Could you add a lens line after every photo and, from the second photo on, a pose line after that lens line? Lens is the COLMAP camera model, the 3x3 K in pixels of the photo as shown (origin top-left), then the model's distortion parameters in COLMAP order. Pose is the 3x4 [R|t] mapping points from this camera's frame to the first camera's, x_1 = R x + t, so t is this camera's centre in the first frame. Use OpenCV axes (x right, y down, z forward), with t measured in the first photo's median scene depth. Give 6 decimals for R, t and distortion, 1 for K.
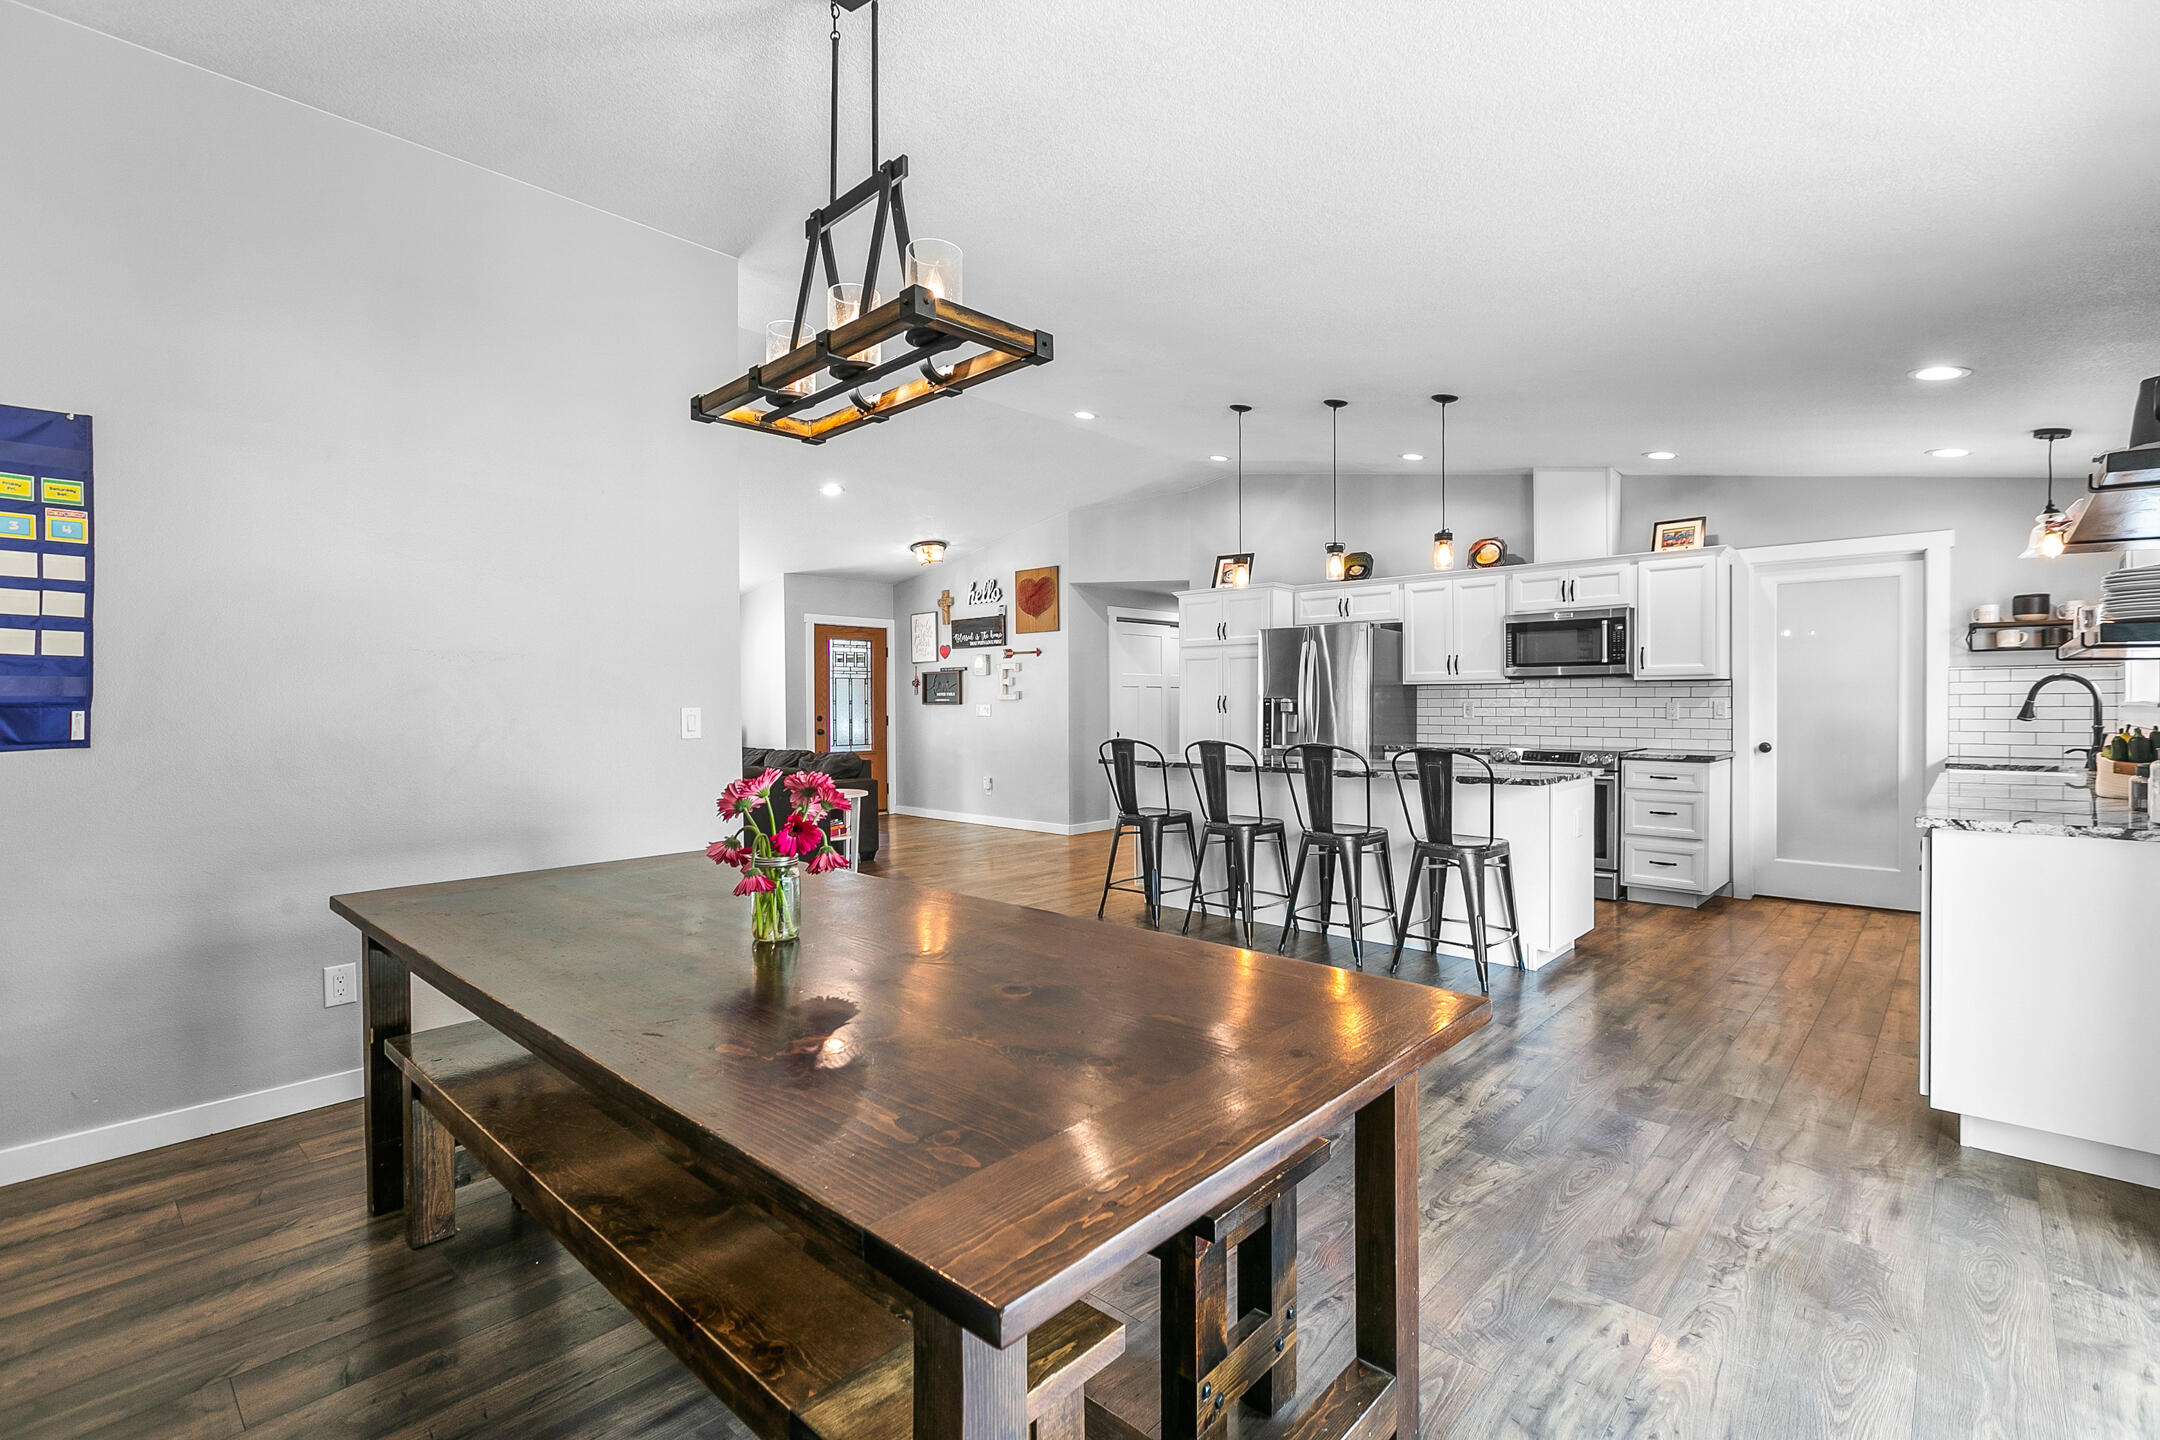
lens RADIAL K [[985.3, 0, 1090.0], [0, 985.3, 708.8], [0, 0, 1]] dist [0.012417, -0.001207]
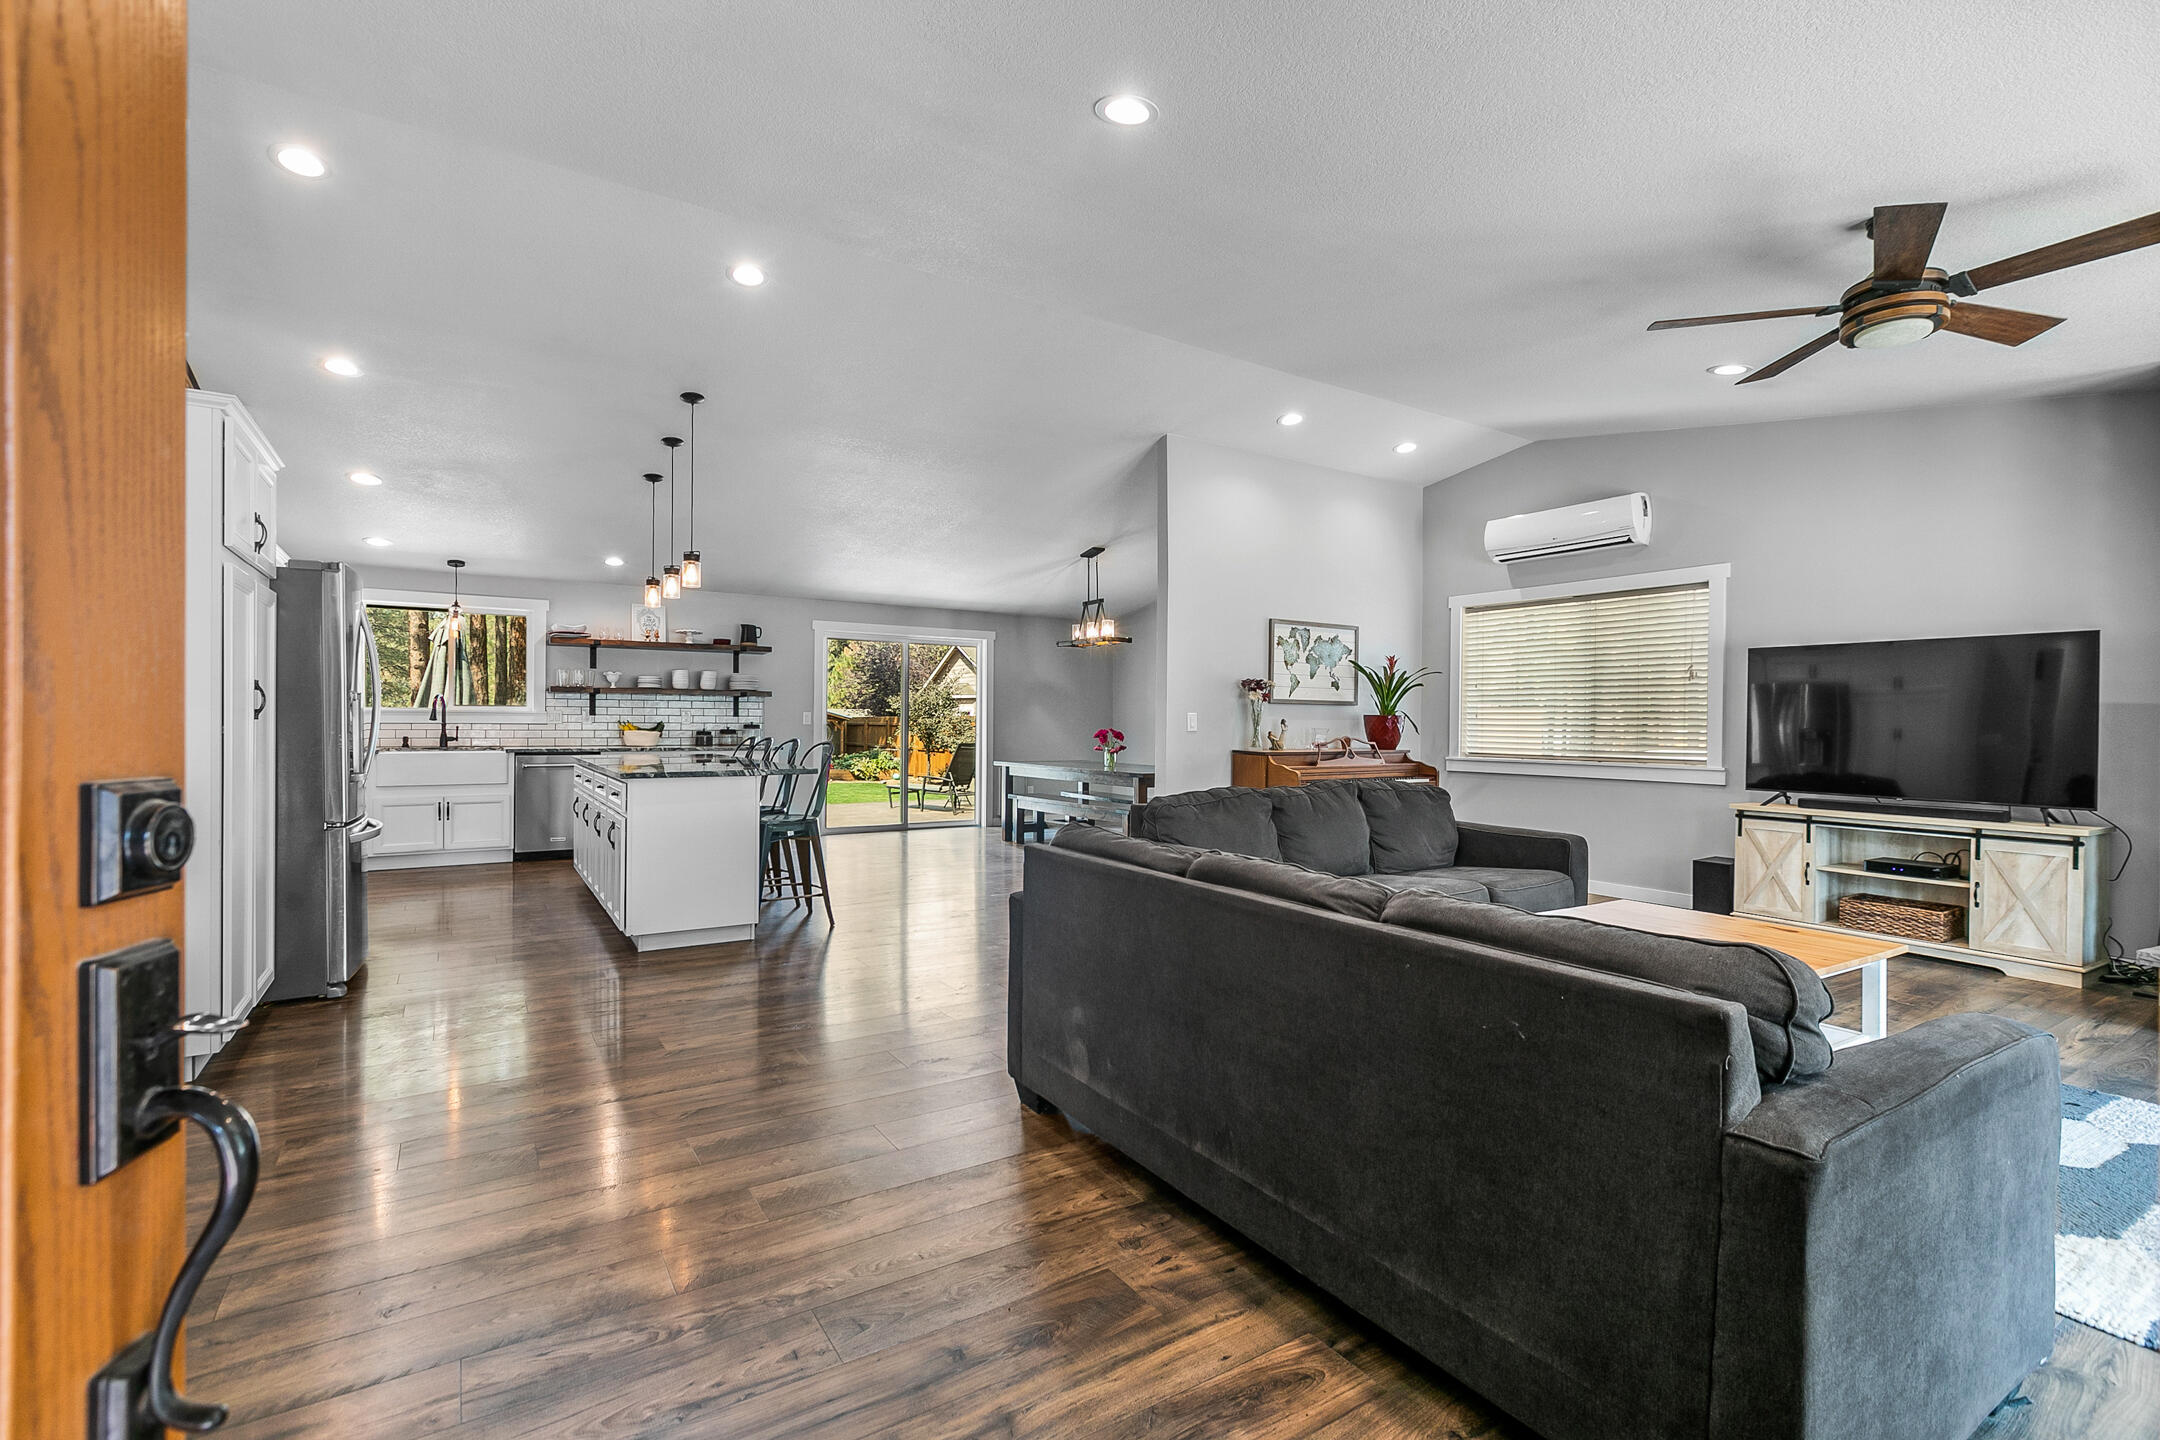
lens RADIAL K [[985.3, 0, 1094.2], [0, 985.3, 724.3], [0, 0, 1]] dist [0.012417, -0.001207]
pose [[-0.972278, -0.002244, 0.233818, -0.376793], [-0.000020, 0.999955, 0.009515, 0.002018], [-0.233829, 0.009246, -0.972234, 1.533456]]
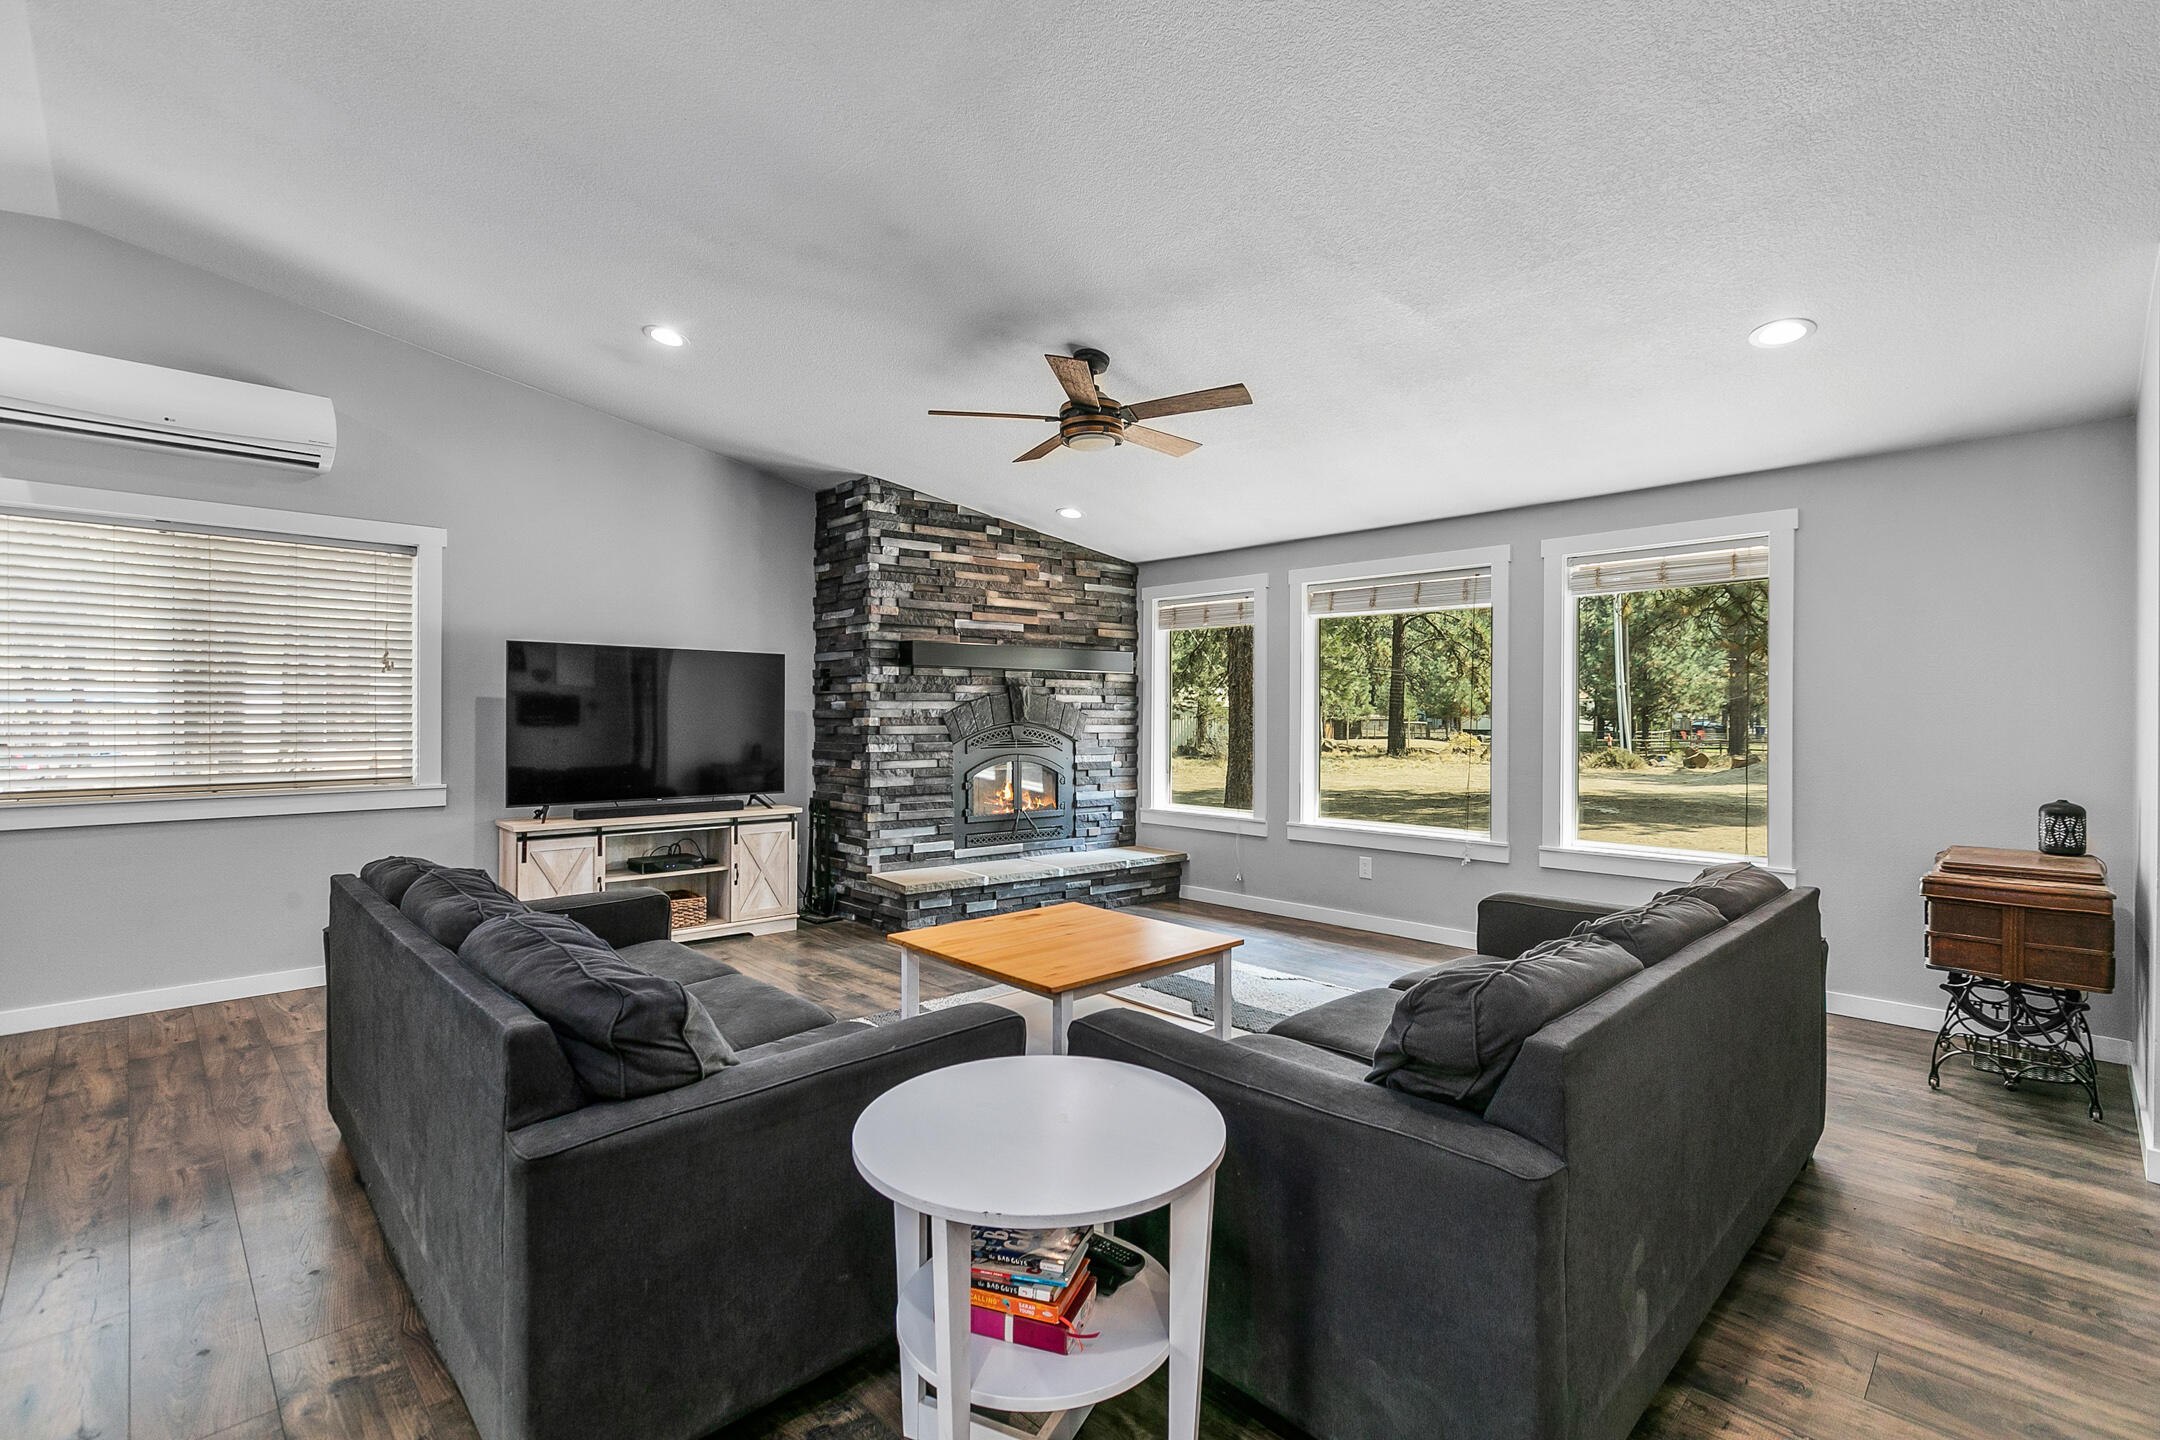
lens RADIAL K [[985.3, 0, 1079.4], [0, 985.3, 720.2], [0, 0, 1]] dist [0.012417, -0.001207]
pose [[-0.049514, 0.012860, -0.998691, -0.032148], [-0.011827, 0.999839, 0.013462, -0.011565], [0.998703, 0.012478, -0.049354, 1.034584]]
